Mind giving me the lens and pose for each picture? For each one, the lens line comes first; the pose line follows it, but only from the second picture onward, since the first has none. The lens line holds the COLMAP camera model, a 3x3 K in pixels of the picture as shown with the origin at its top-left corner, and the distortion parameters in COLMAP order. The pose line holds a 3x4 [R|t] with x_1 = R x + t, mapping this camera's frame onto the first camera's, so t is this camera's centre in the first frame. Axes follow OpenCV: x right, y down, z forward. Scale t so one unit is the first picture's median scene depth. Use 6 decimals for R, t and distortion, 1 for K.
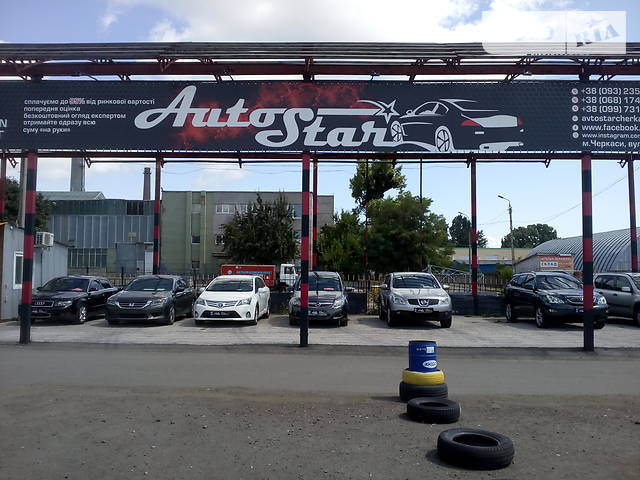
lens RADIAL K [[549.8, 0, 318.7], [0, 549.8, 241.2], [0, 0, 1]] dist [0.072794, -0.195360]
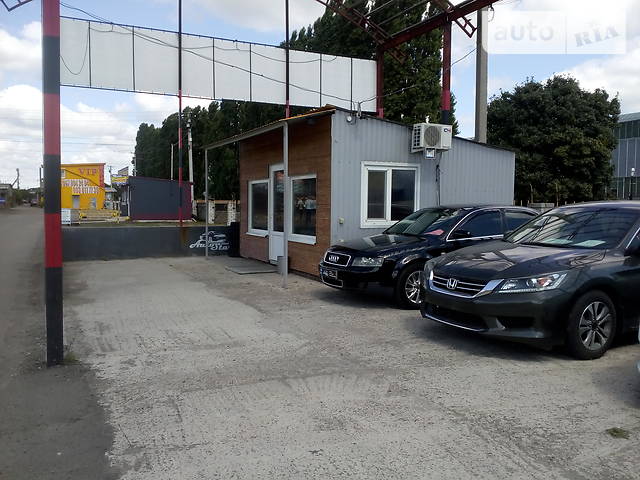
lens RADIAL K [[549.8, 0, 318.7], [0, 549.8, 241.2], [0, 0, 1]] dist [0.072794, -0.195360]
pose [[0.452142, 0.056821, -0.890134, -0.086149], [0.050005, 0.994784, 0.088901, 0.064769], [0.890543, -0.084707, 0.446943, 0.958027]]
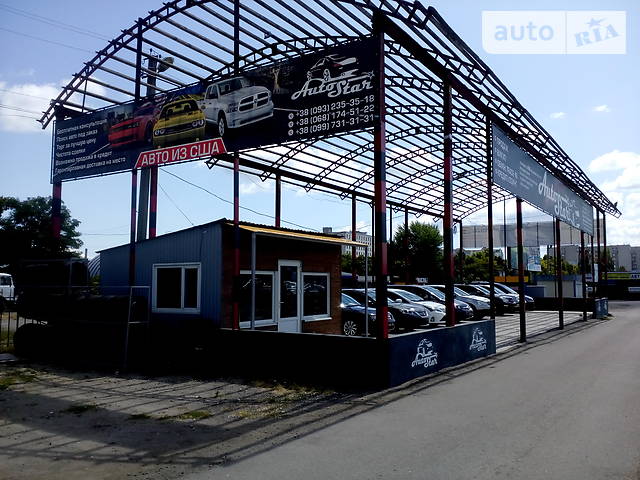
lens RADIAL K [[549.8, 0, 318.7], [0, 549.8, 241.2], [0, 0, 1]] dist [0.072794, -0.195360]
pose [[0.537759, 0.060572, 0.840920, -1.873429], [-0.049939, 0.997953, -0.039949, 0.016763], [-0.841619, -0.020512, 0.539683, 0.667682]]
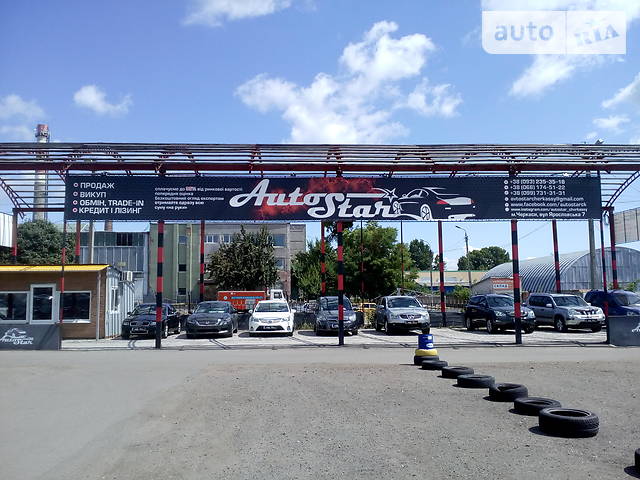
lens RADIAL K [[549.8, 0, 318.7], [0, 549.8, 241.2], [0, 0, 1]] dist [0.072794, -0.195360]
pose [[0.997300, -0.009891, 0.072764, -0.192855], [0.012929, 0.999059, -0.041404, -0.039102], [-0.072286, 0.042233, 0.996489, -0.541648]]
